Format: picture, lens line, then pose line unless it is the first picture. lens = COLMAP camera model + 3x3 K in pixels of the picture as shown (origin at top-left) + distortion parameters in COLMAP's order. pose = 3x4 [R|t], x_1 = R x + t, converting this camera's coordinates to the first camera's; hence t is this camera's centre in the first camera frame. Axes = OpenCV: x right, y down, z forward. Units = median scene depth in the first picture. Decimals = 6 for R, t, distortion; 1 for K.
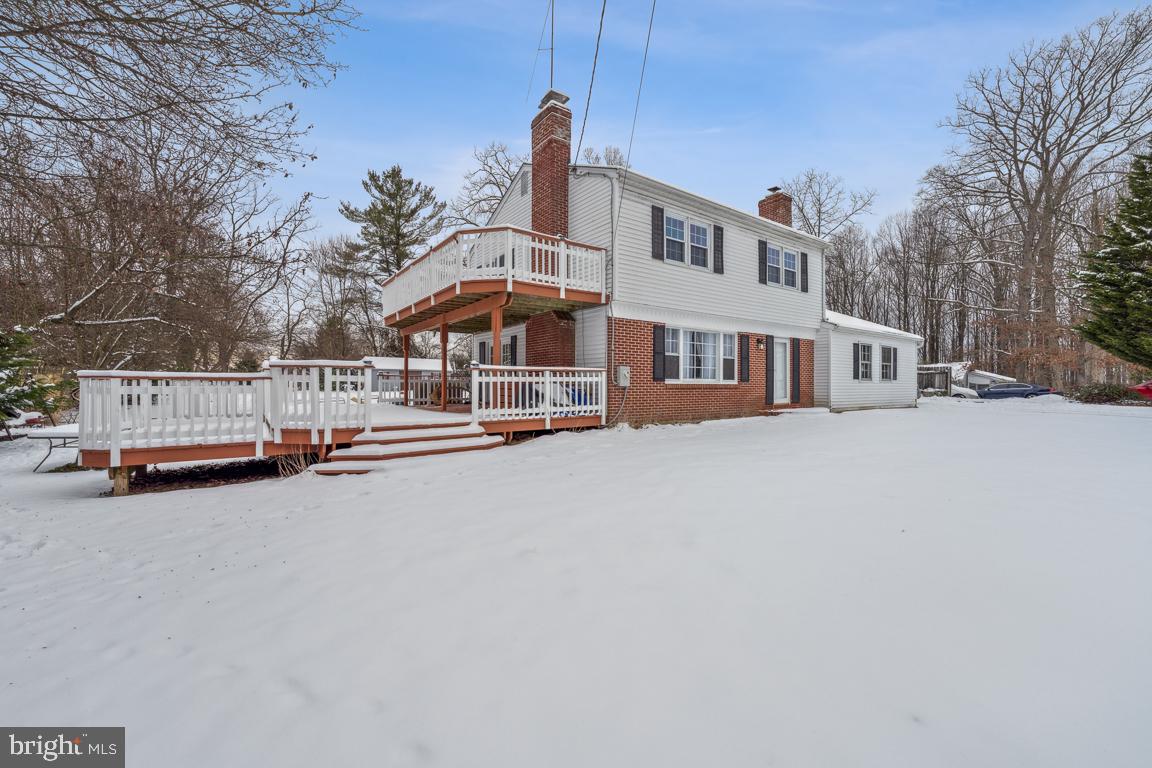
lens RADIAL K [[476.2, 0, 577.3], [0, 476.2, 385.4], [0, 0, 1]] dist [0.002478, -0.000036]
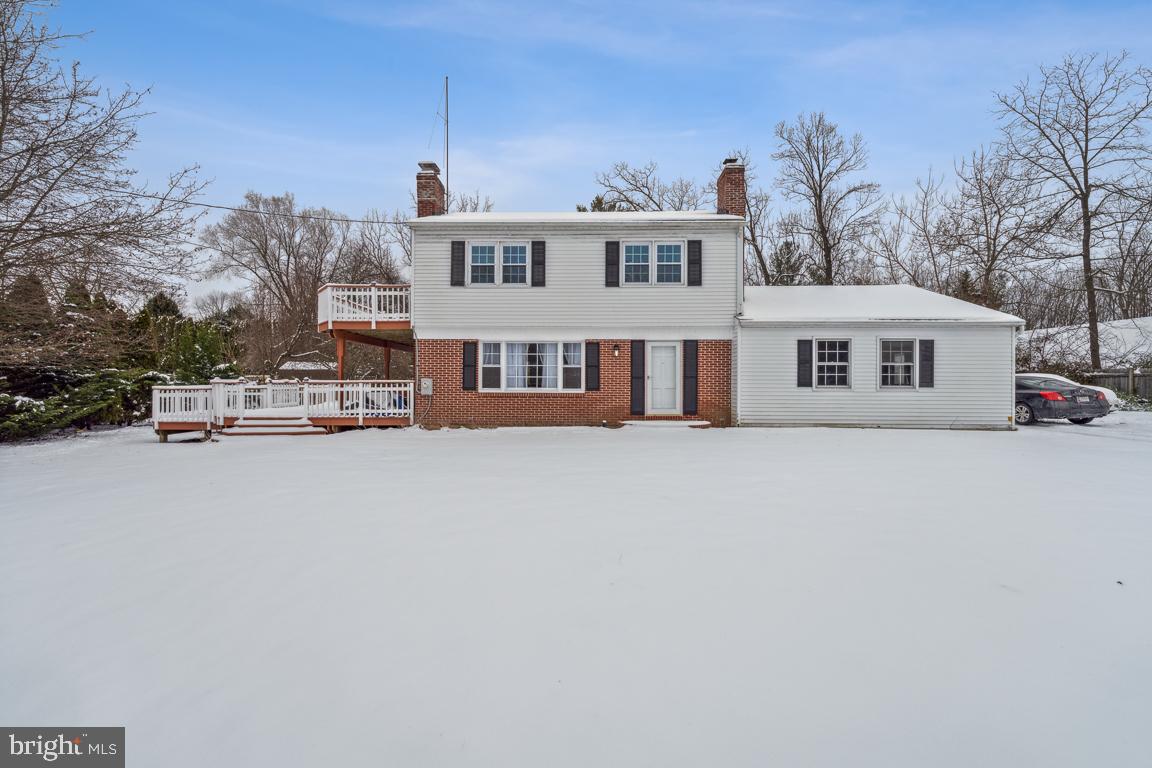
lens RADIAL K [[476.2, 0, 575.8], [0, 476.2, 389.0], [0, 0, 1]] dist [0.002478, -0.000036]
pose [[0.789268, -0.003215, -0.614040, 1.056719], [-0.002875, 0.999956, -0.008930, -0.002025], [0.614042, 0.008813, 0.789224, 0.245018]]
